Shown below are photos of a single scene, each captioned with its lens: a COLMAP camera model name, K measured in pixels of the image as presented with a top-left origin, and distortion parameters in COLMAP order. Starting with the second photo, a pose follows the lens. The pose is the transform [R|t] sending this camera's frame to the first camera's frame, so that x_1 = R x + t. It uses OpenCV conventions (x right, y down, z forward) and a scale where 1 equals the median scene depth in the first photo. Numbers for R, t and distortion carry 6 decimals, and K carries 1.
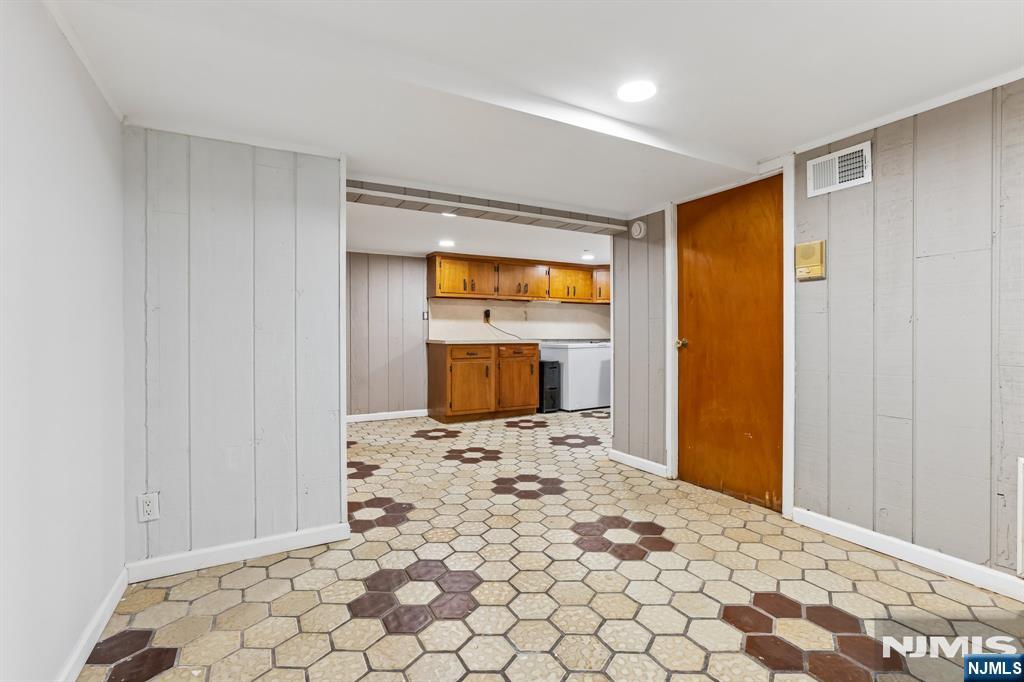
lens RADIAL K [[477.5, 0, 514.8], [0, 477.5, 333.8], [0, 0, 1]] dist [-0.034597, 0.015857]
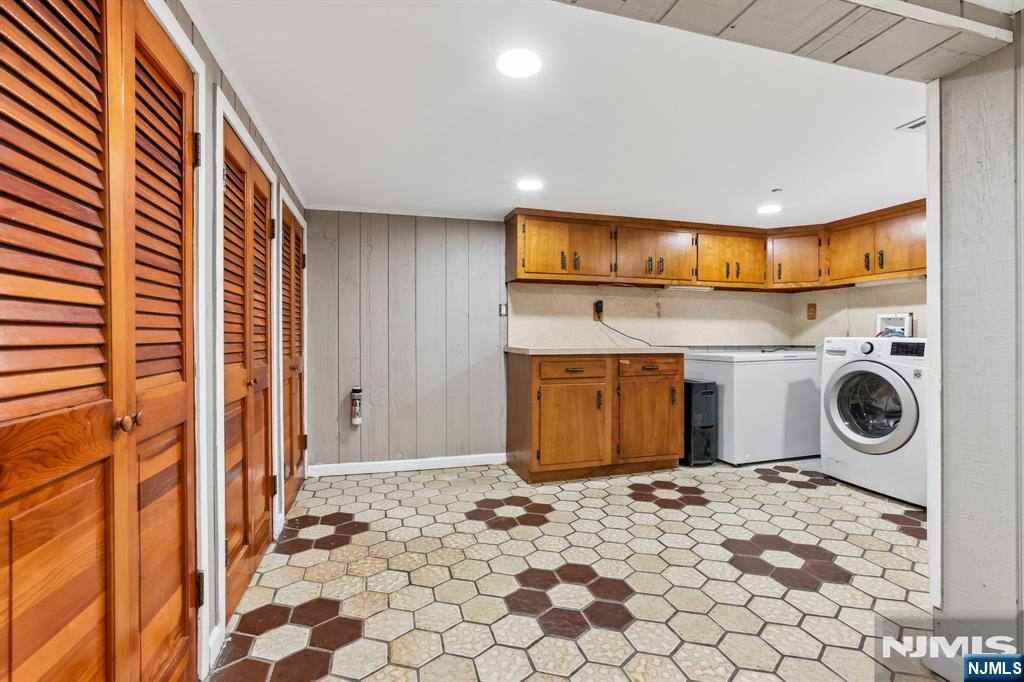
lens RADIAL K [[477.5, 0, 511.1], [0, 477.5, 339.4], [0, 0, 1]] dist [-0.034597, 0.015857]
pose [[0.972730, 0.001272, -0.231938, -0.024927], [0.000150, 0.999981, 0.006113, -0.001780], [0.231941, -0.005981, 0.972711, 0.367272]]
